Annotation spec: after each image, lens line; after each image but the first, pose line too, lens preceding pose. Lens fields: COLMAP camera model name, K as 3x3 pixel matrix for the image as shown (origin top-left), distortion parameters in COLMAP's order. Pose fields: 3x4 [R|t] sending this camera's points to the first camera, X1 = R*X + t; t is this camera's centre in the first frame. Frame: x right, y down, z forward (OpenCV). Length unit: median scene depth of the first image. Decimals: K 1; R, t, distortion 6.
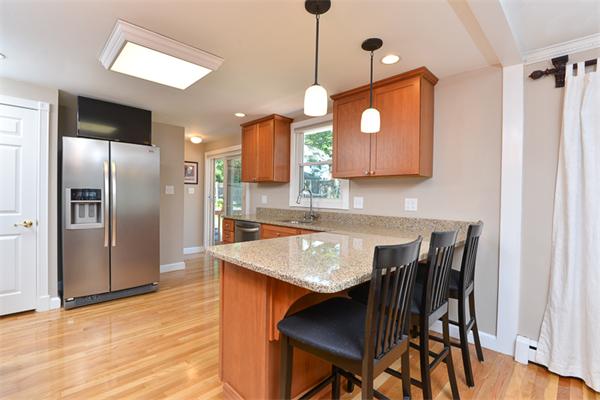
lens RADIAL K [[272.1, 0, 300.0], [0, 272.1, 198.6], [0, 0, 1]] dist [-0.019400, -0.000511]
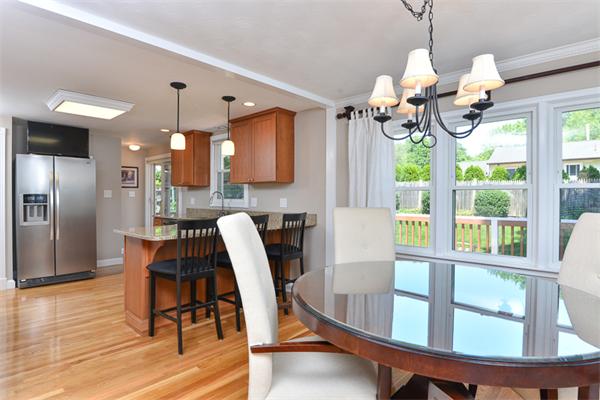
lens RADIAL K [[321.0, 0, 300.6], [0, 321.0, 198.0], [0, 0, 1]] dist [-0.023447, -0.001907]
pose [[0.998643, -0.013489, 0.050303, 0.355991], [0.013865, 0.999878, -0.007141, 0.008895], [-0.050201, 0.007828, 0.998708, -0.513034]]
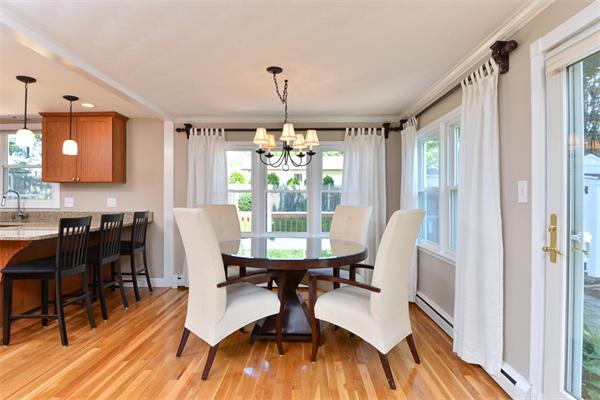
lens RADIAL K [[321.0, 0, 300.6], [0, 321.0, 198.0], [0, 0, 1]] dist [-0.023447, -0.001907]
pose [[0.710057, -0.013266, 0.704019, -0.047450], [0.016236, 0.999865, 0.002465, 0.008861], [-0.703957, 0.009680, 0.710177, -0.727610]]
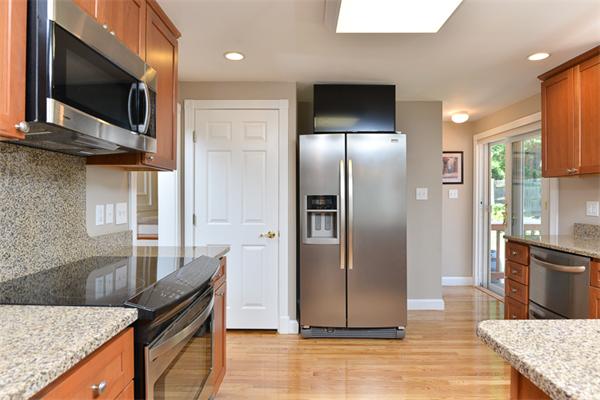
lens RADIAL K [[359.6, 0, 300.0], [0, 359.6, 200.0], [0, 0, 1]] dist [-0.012083, -0.001247]
pose [[0.703834, -0.008699, -0.710311, -0.058811], [0.002728, 0.999951, -0.009543, -0.011550], [0.710360, 0.004779, 0.703823, 0.166910]]
